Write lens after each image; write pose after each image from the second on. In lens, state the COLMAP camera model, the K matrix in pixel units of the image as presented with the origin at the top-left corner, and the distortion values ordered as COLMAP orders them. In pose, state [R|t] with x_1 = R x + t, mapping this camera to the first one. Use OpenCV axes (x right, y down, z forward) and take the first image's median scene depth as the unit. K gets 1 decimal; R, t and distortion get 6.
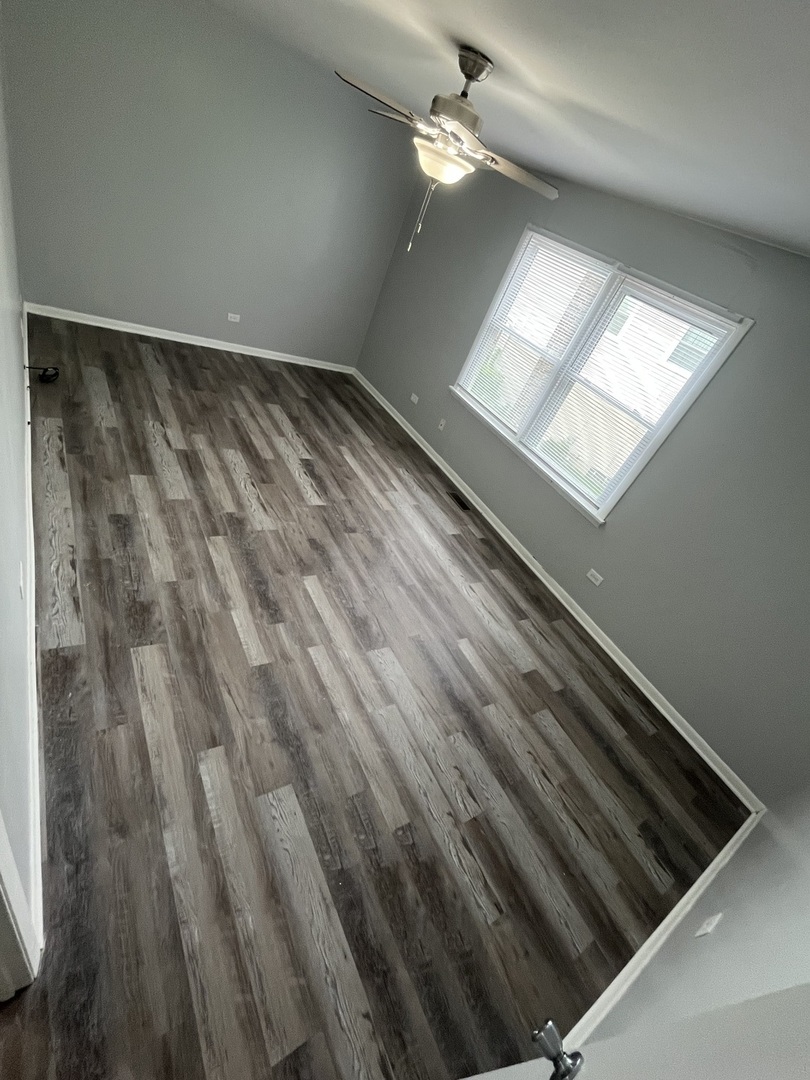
lens RADIAL K [[438.5, 0, 406.2], [0, 438.5, 539.2], [0, 0, 1]] dist [-0.001752, -0.000455]
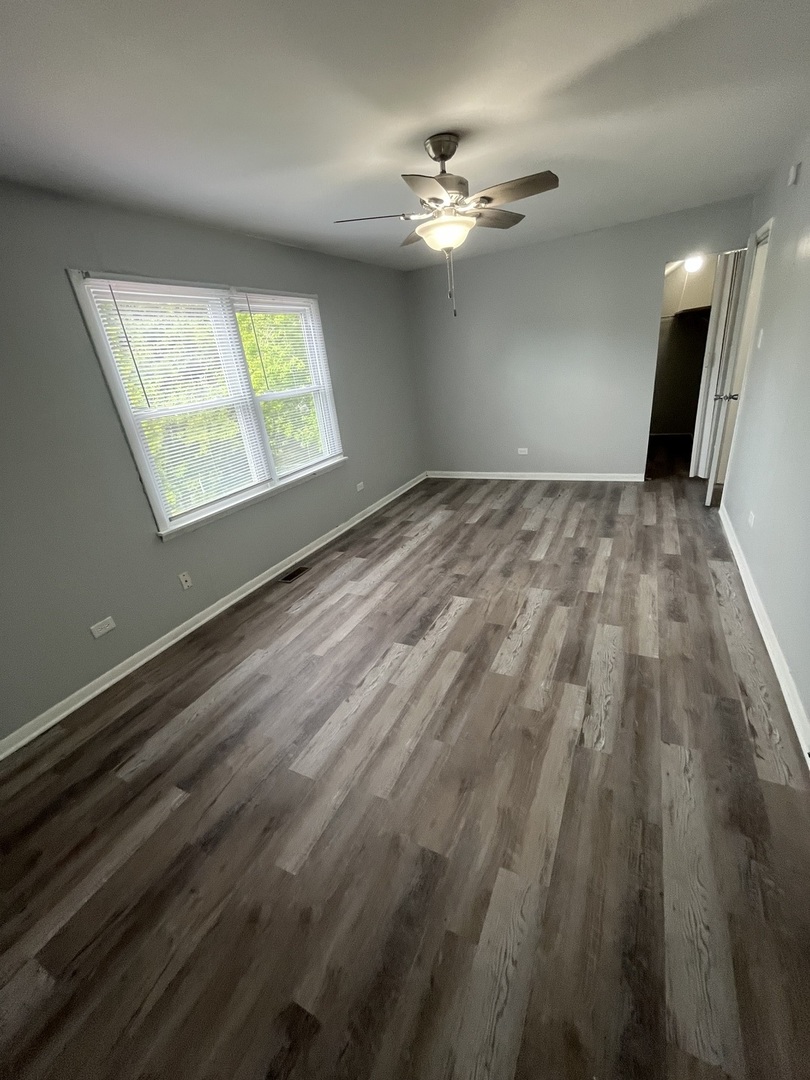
lens RADIAL K [[438.5, 0, 406.2], [0, 438.5, 539.2], [0, 0, 1]] dist [-0.001752, -0.000455]
pose [[-0.519473, -0.592027, 0.616159, -0.709006], [0.453614, 0.420026, 0.786010, -1.012771], [-0.724143, 0.687809, 0.050359, 1.072659]]
